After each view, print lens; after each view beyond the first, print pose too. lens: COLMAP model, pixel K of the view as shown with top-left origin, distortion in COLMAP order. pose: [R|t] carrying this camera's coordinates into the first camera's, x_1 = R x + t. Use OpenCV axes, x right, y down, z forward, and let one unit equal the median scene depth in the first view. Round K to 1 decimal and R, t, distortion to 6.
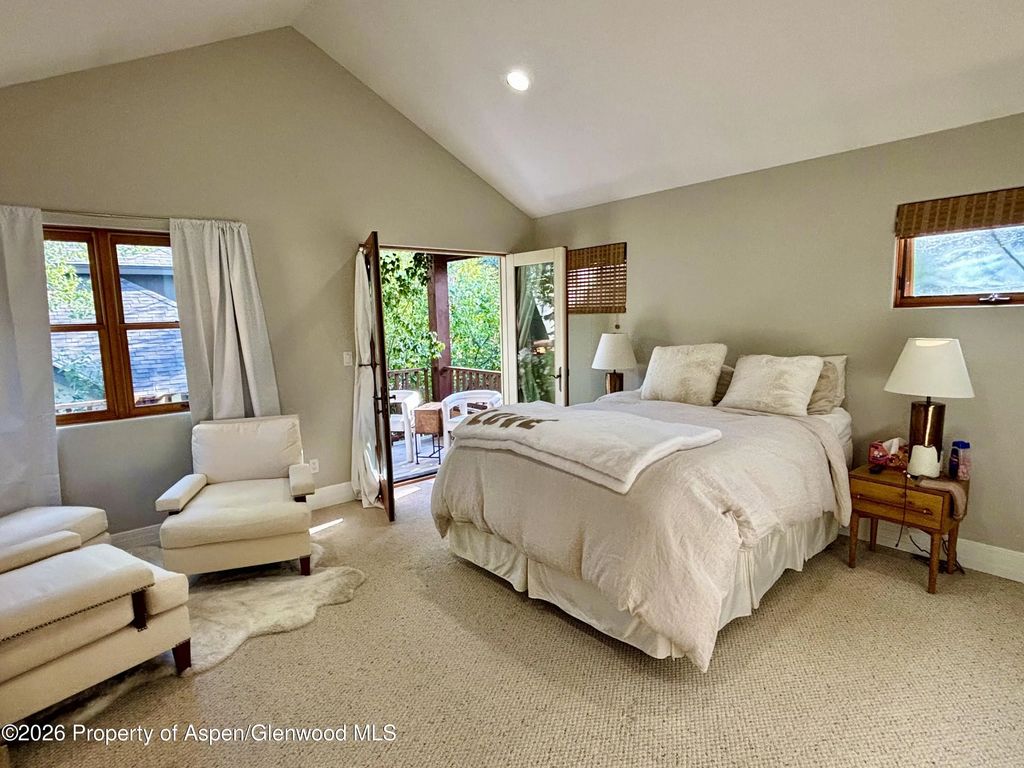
lens RADIAL K [[538.6, 0, 512.4], [0, 538.6, 385.0], [0, 0, 1]] dist [0.004320, 0.000098]
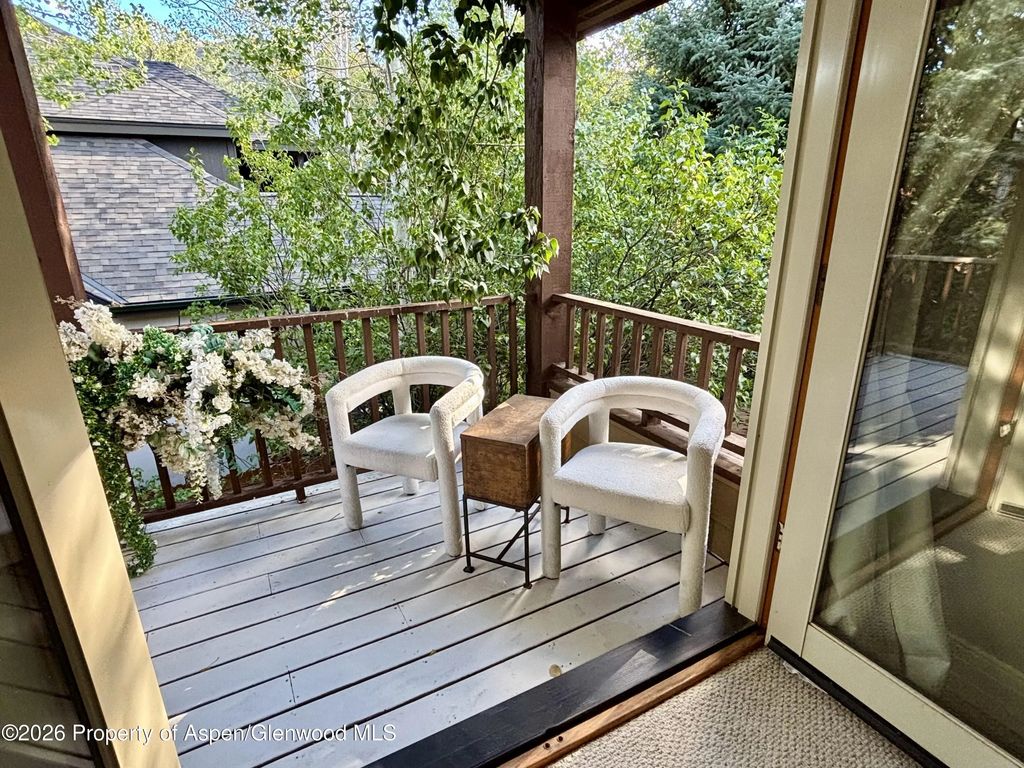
lens RADIAL K [[538.6, 0, 511.8], [0, 538.6, 385.7], [0, 0, 1]] dist [0.004320, 0.000098]
pose [[0.979149, 0.081170, -0.186221, -0.081730], [-0.045504, 0.981045, 0.188360, -0.047721], [0.197980, -0.175959, 0.964283, 0.625400]]
